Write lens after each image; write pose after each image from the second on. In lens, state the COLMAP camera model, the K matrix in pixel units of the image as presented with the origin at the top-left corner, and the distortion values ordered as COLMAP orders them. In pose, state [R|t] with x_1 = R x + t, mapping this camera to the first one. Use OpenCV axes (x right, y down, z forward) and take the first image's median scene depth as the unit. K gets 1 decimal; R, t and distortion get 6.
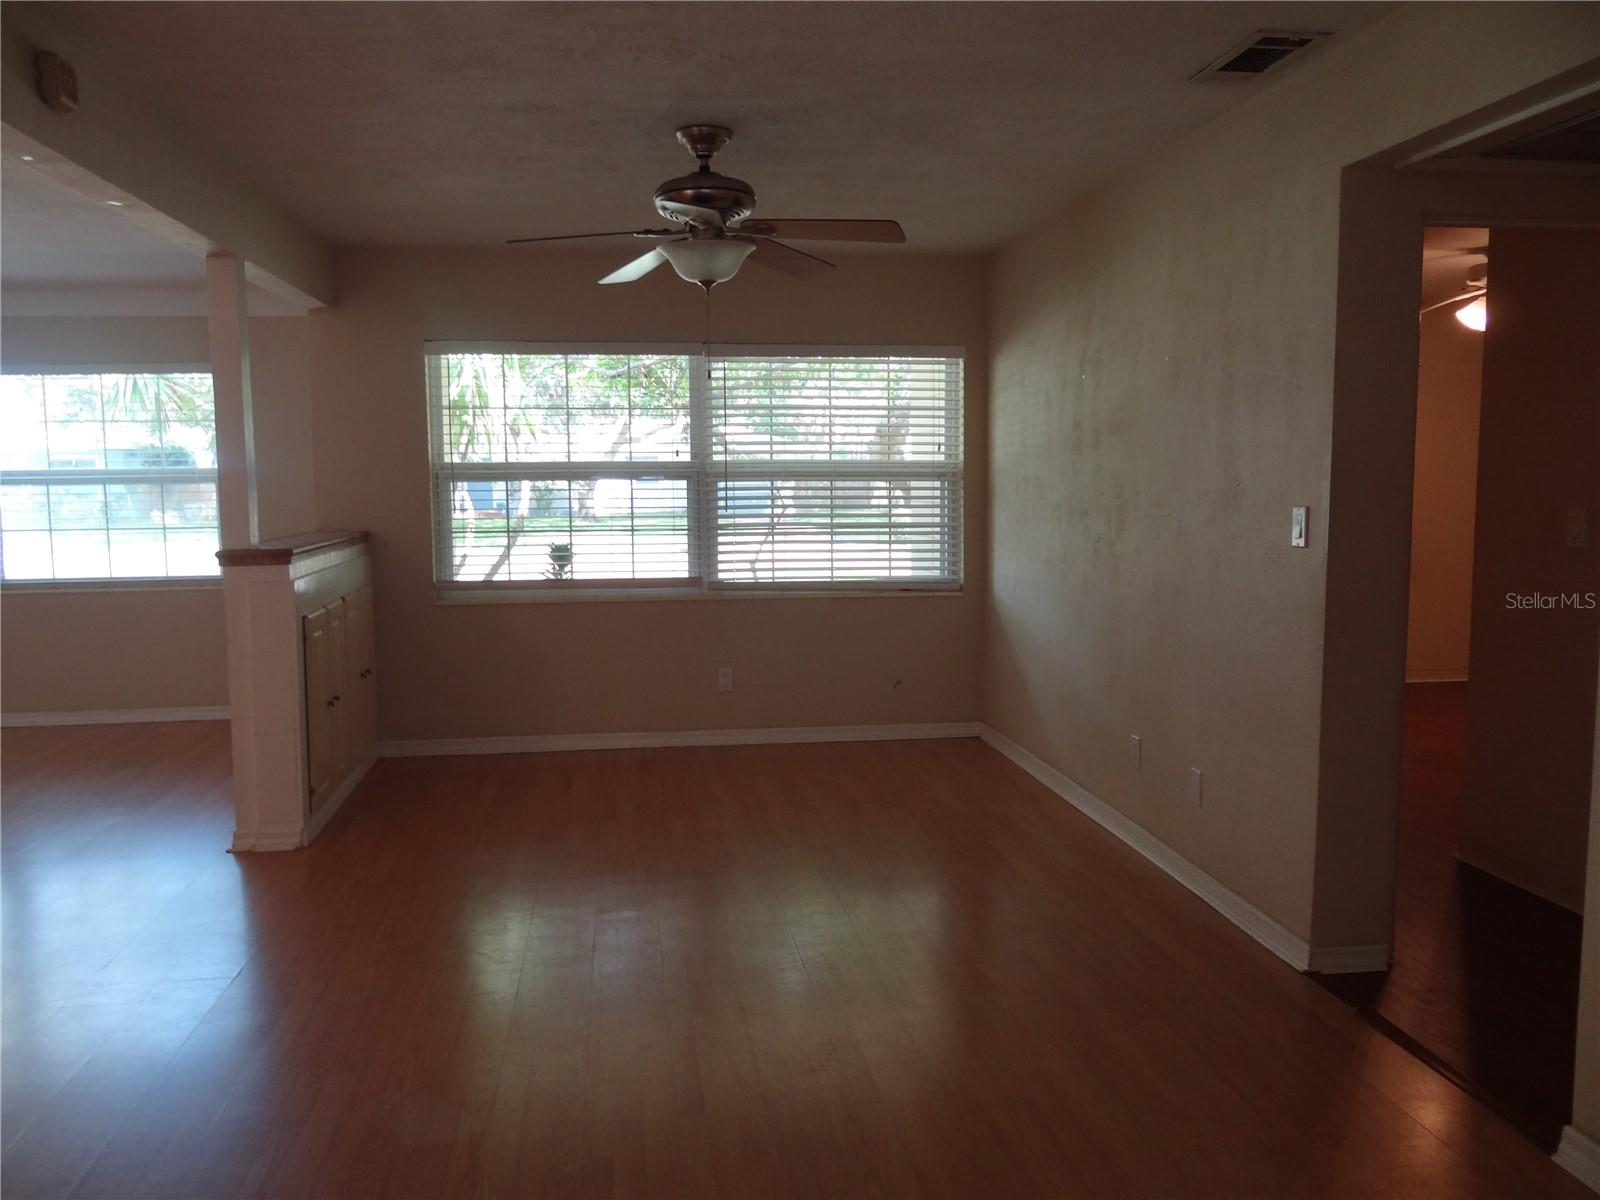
lens RADIAL K [[1269.6, 0, 798.6], [0, 1269.6, 594.8], [0, 0, 1]] dist [0.001069, 0.005744]
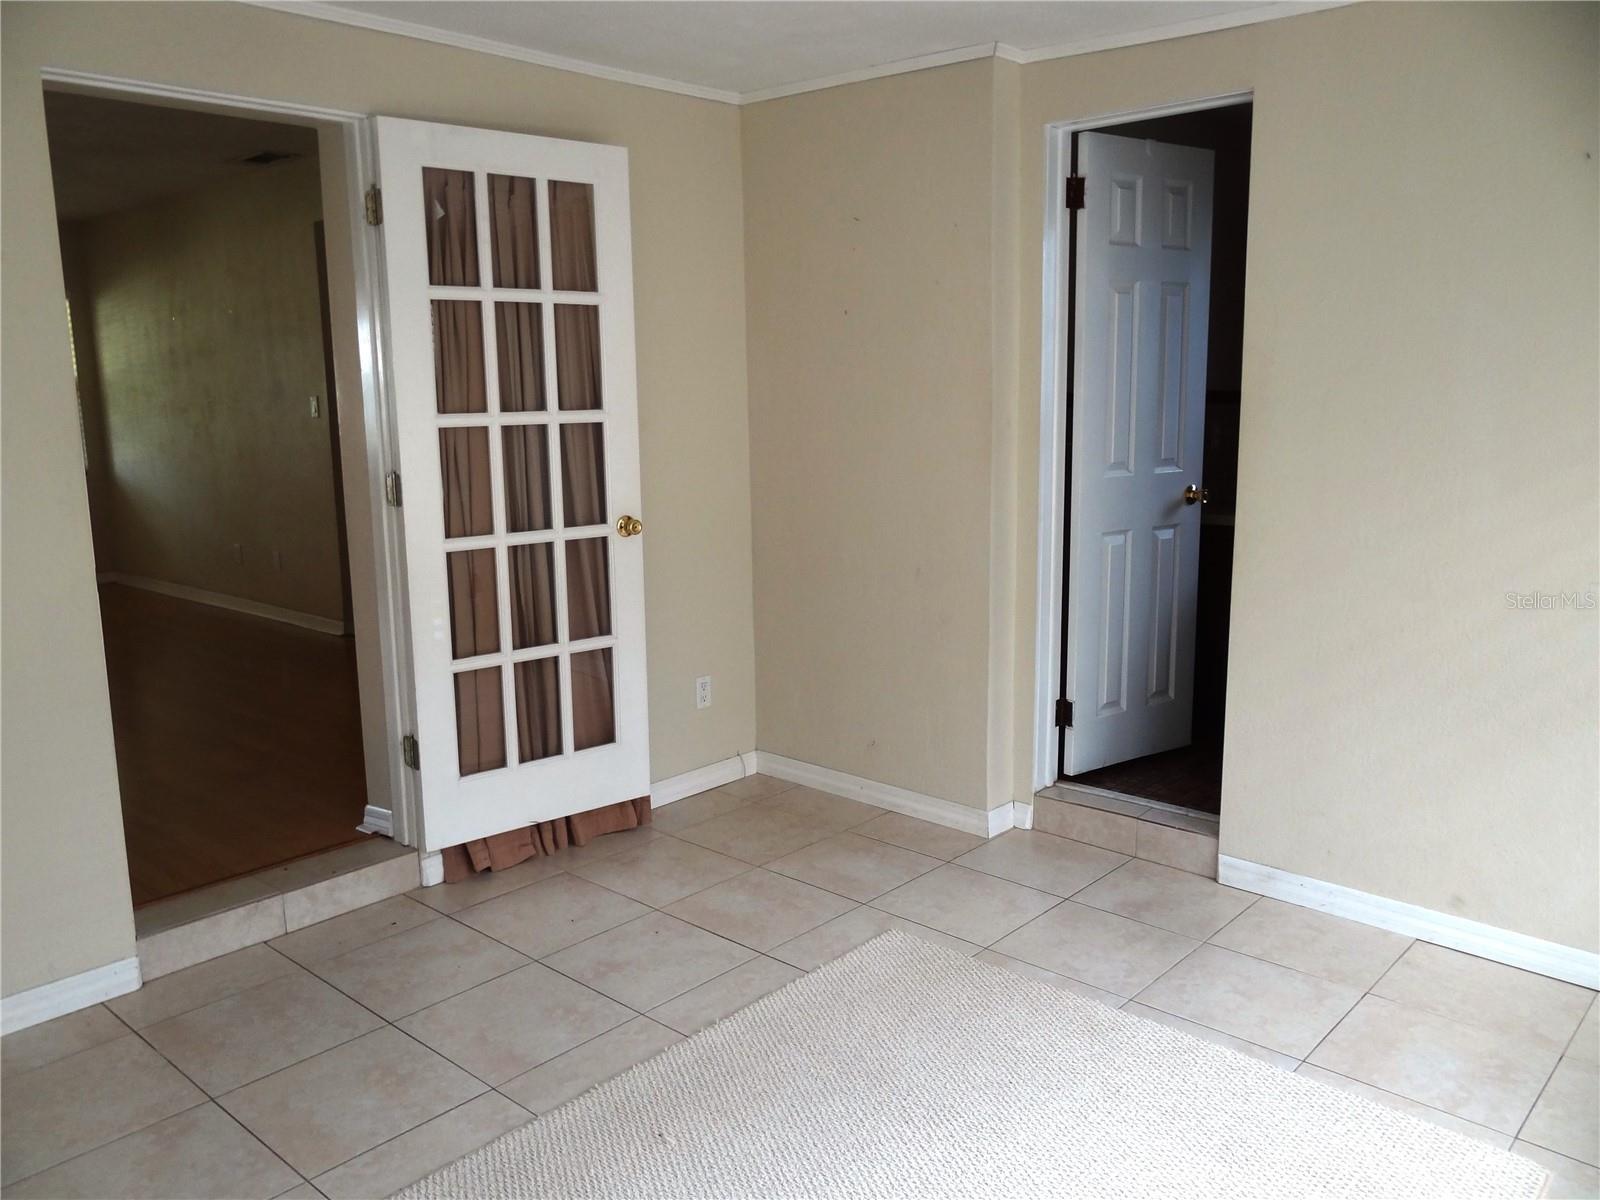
lens RADIAL K [[1269.6, 0, 799.8], [0, 1269.6, 599.6], [0, 0, 1]] dist [0.001069, 0.005744]
pose [[0.769155, -0.113030, 0.628987, -0.193309], [0.073796, 0.993360, 0.088266, 0.082904], [-0.634787, -0.021473, 0.772388, -0.656504]]
